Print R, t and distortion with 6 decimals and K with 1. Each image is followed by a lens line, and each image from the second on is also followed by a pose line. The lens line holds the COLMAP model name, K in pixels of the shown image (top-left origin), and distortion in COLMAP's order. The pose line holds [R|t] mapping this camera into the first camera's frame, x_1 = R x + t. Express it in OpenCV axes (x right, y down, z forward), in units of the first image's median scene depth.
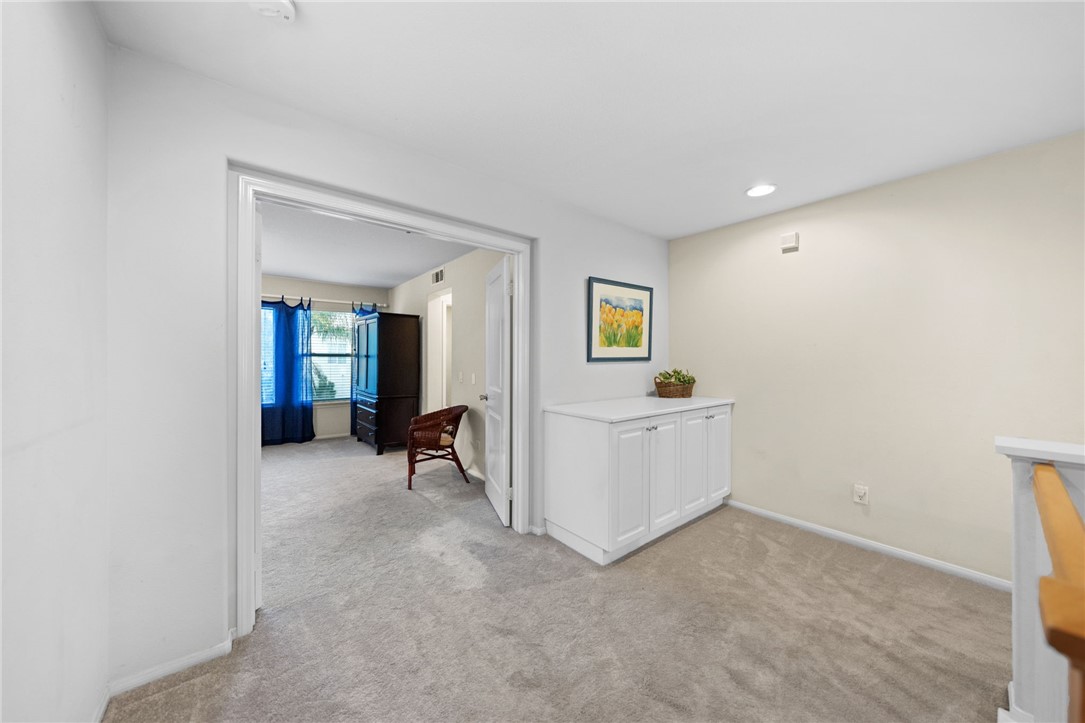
lens RADIAL K [[371.5, 0, 545.0], [0, 371.5, 362.9], [0, 0, 1]] dist [0.000022, -0.000026]
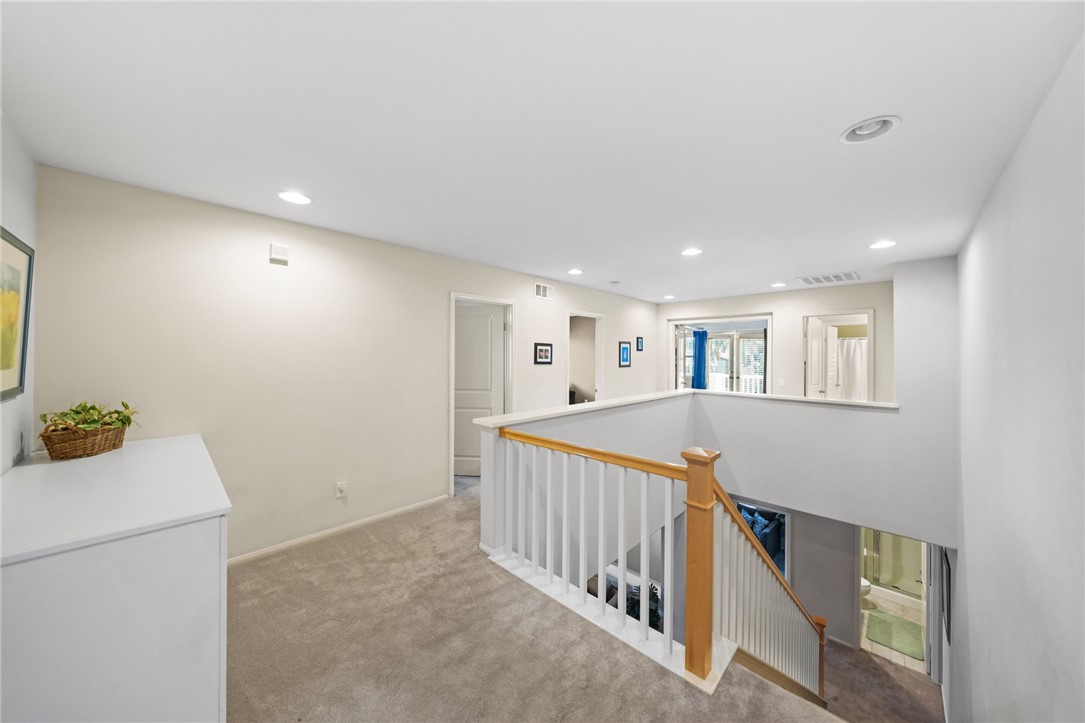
lens RADIAL K [[371.5, 0, 545.6], [0, 371.5, 353.9], [0, 0, 1]] dist [0.000022, -0.000026]
pose [[-0.120029, -0.004857, 0.992758, -0.485411], [-0.000340, 0.999988, 0.004851, -0.100310], [-0.992770, 0.000245, -0.120029, 0.594774]]
